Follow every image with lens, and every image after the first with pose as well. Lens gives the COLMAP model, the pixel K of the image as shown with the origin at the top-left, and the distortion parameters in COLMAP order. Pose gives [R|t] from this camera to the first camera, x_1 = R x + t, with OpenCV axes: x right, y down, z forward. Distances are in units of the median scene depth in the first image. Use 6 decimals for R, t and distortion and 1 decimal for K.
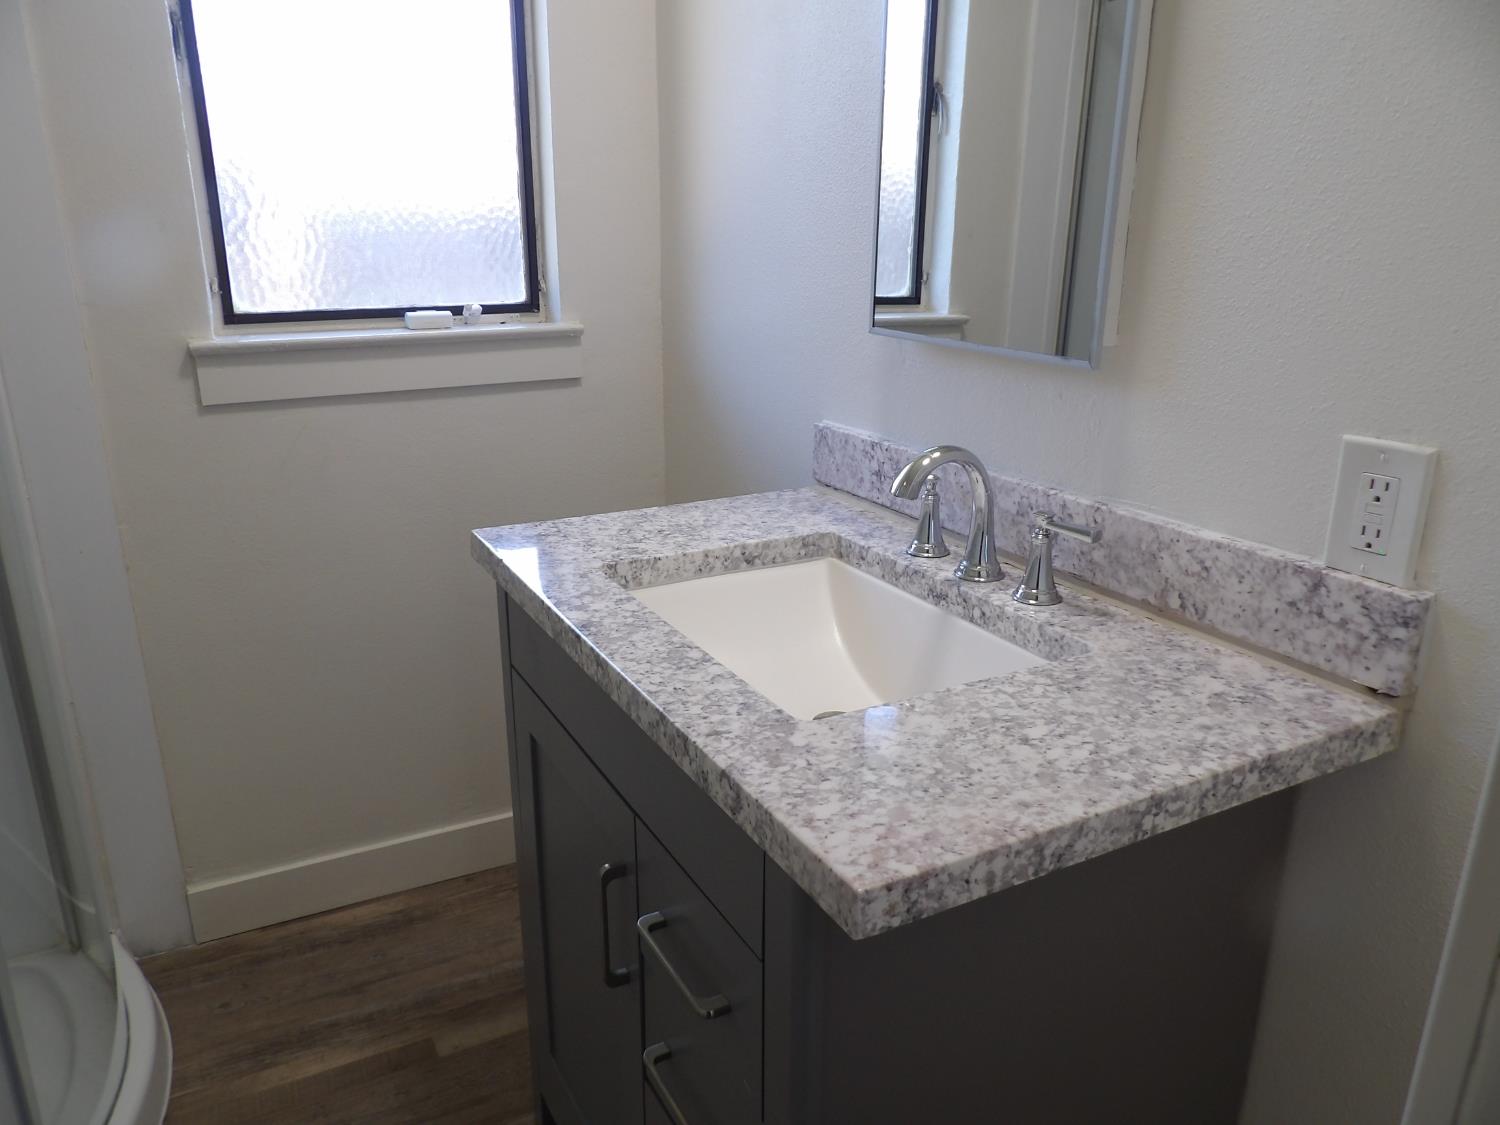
lens RADIAL K [[1088.5, 0, 743.9], [0, 1088.5, 561.9], [0, 0, 1]] dist [-0.021526, 0.032830]
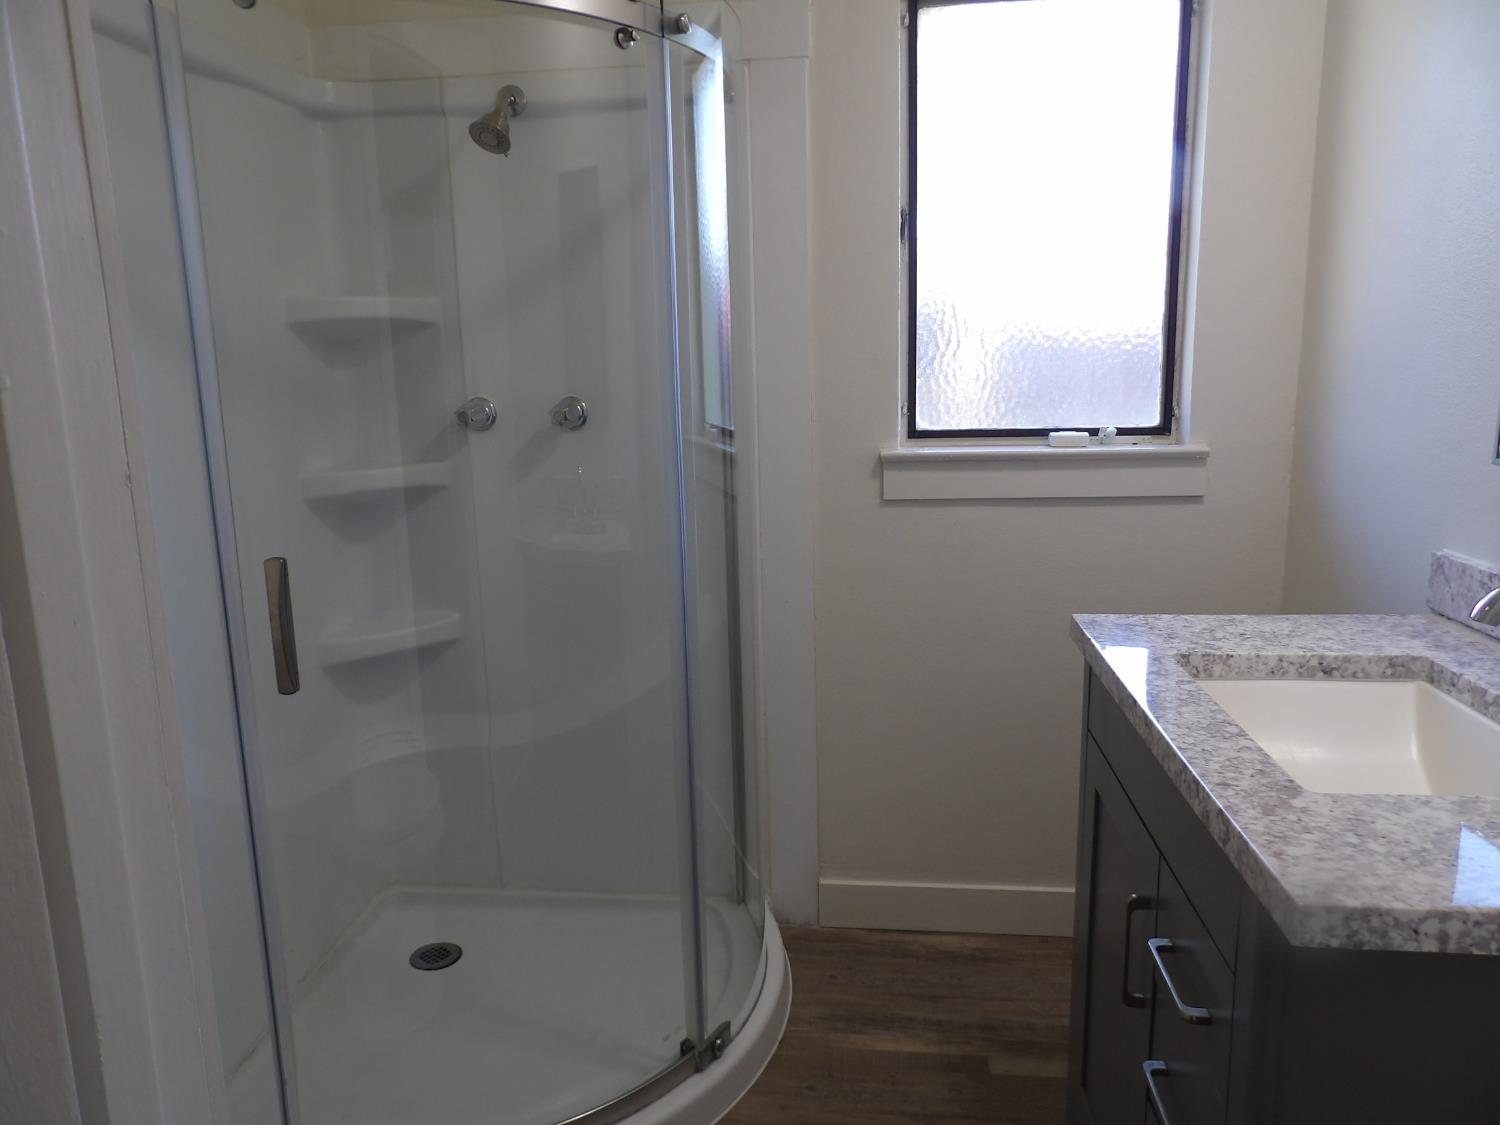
lens RADIAL K [[1088.5, 0, 746.3], [0, 1088.5, 565.6], [0, 0, 1]] dist [-0.021526, 0.032830]
pose [[0.829828, 0.089580, -0.550782, 0.101982], [-0.144906, 0.987764, -0.057668, 0.037681], [0.538877, 0.127666, 0.832655, -0.185137]]
